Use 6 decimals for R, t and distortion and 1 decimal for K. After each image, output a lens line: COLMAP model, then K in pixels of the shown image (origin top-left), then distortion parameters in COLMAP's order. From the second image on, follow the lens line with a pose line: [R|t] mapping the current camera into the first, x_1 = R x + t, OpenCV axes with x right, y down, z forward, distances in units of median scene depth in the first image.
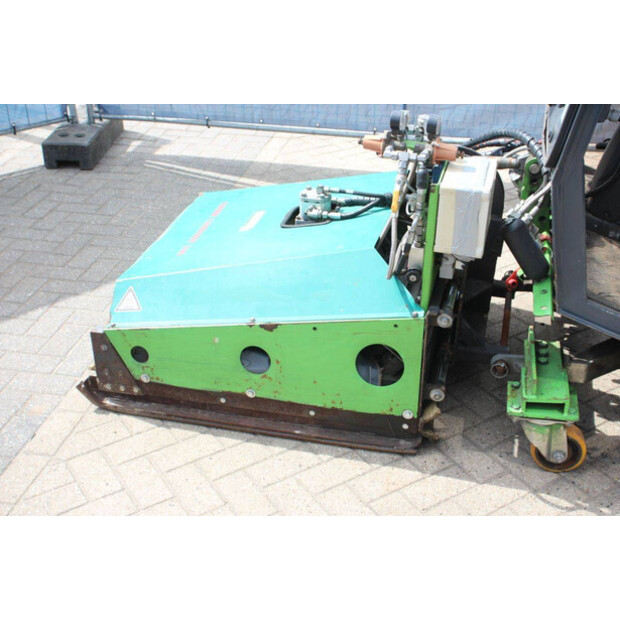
lens RADIAL K [[847.4, 0, 305.4], [0, 847.4, 310.2], [0, 0, 1]] dist [-0.045101, 0.000000]
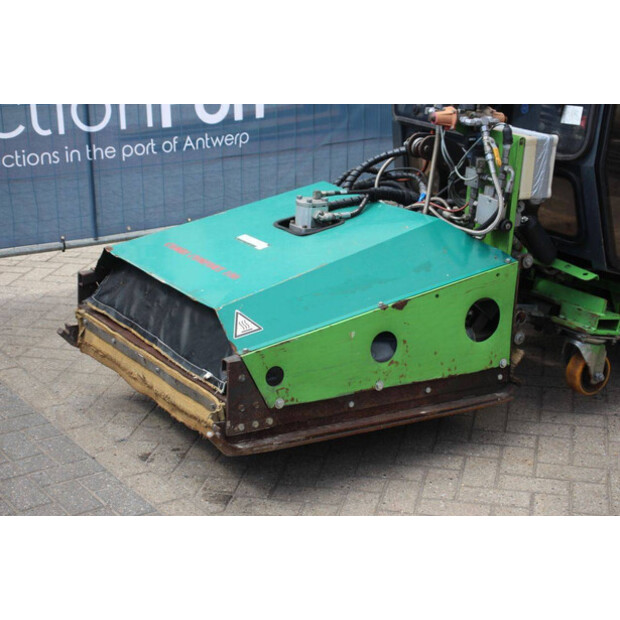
lens RADIAL K [[1268.5, 0, 307.4], [0, 1268.5, 310.2], [0, 0, 1]] dist [0.148519, 0.000000]
pose [[0.694439, -0.170630, 0.699028, -1.132647], [0.311453, 0.947035, -0.078240, 0.104758], [-0.648654, 0.272048, 0.710801, -0.008023]]
